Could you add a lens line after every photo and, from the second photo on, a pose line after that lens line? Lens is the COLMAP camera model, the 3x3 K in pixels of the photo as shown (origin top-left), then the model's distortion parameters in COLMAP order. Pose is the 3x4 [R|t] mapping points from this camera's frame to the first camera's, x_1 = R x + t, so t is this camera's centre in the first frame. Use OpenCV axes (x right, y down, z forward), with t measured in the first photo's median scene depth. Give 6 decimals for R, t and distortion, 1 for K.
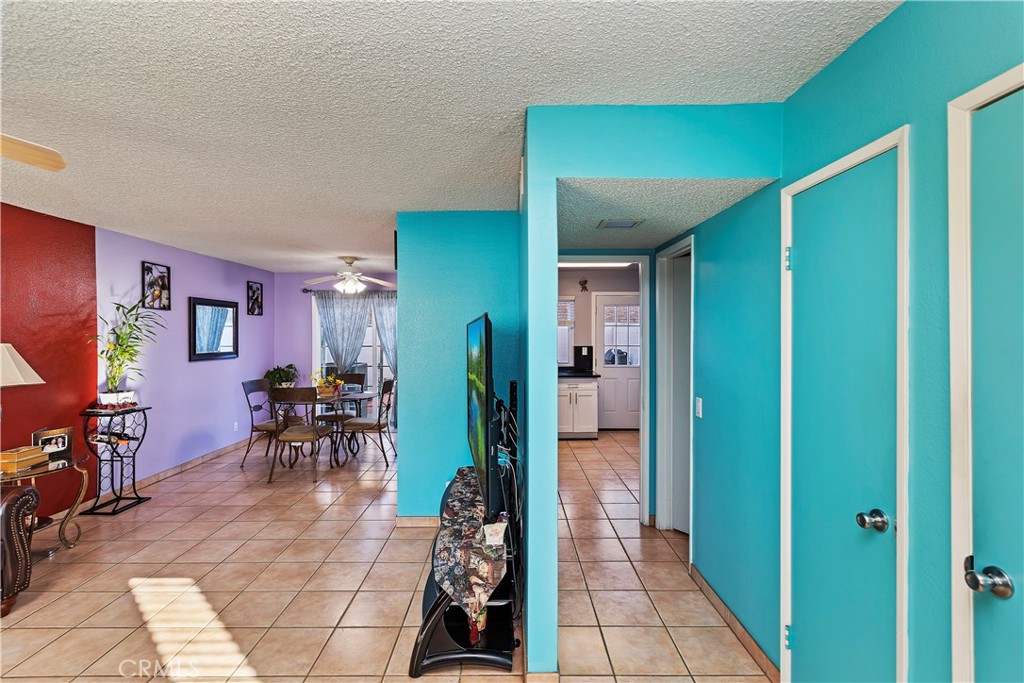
lens RADIAL K [[462.5, 0, 511.3], [0, 462.5, 335.4], [0, 0, 1]] dist [-0.000059, -0.000508]
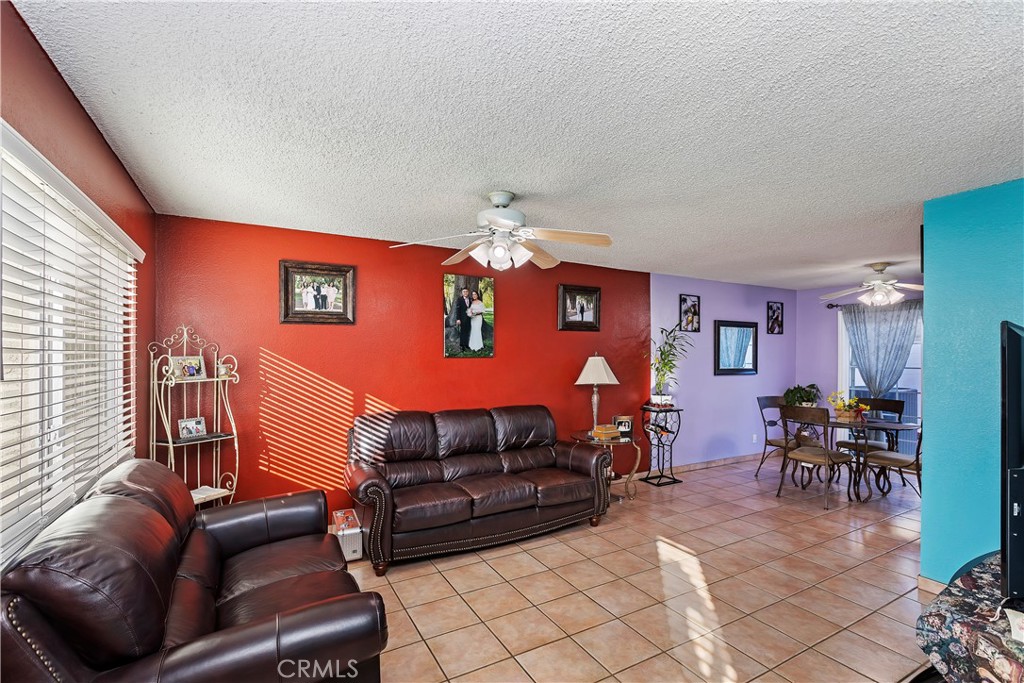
lens RADIAL K [[466.1, 0, 513.6], [0, 466.1, 353.0], [0, 0, 1]] dist [-0.000079, -0.000195]
pose [[0.490220, 0.004977, -0.871584, 0.103562], [-0.008816, 0.999961, 0.000752, 0.004502], [0.871554, 0.007315, 0.490245, -0.026066]]
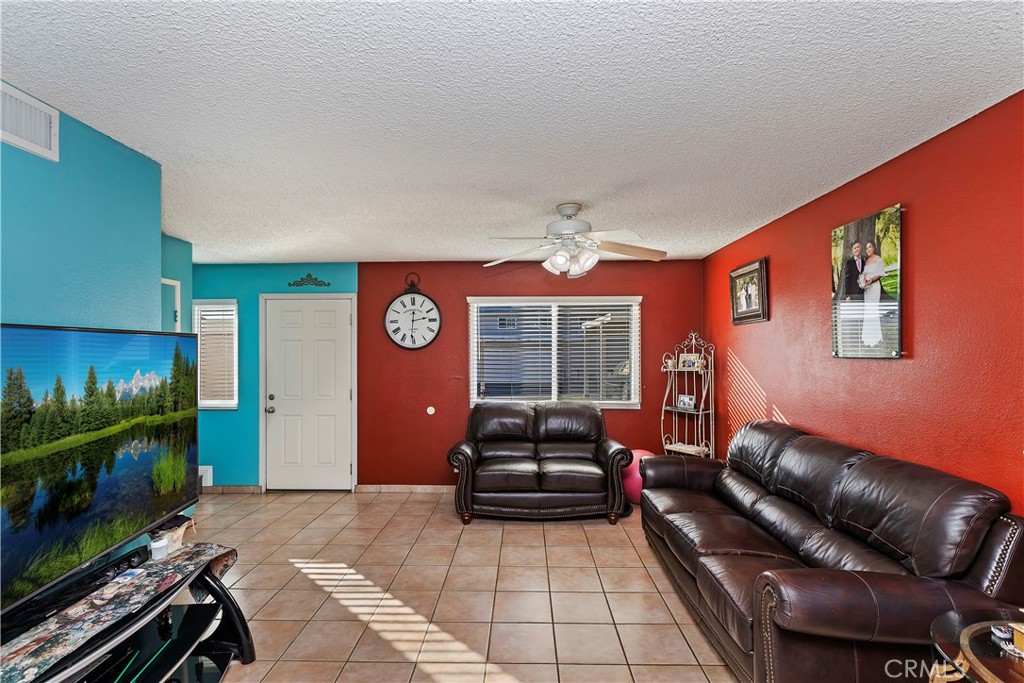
lens RADIAL K [[473.3, 0, 516.3], [0, 473.3, 352.6], [0, 0, 1]] dist [0.001526, 0.000251]
pose [[-0.999611, 0.008510, 0.026573, -0.450567], [0.008756, 0.999920, 0.009160, -0.001773], [-0.026493, 0.009389, -0.999605, 1.078641]]
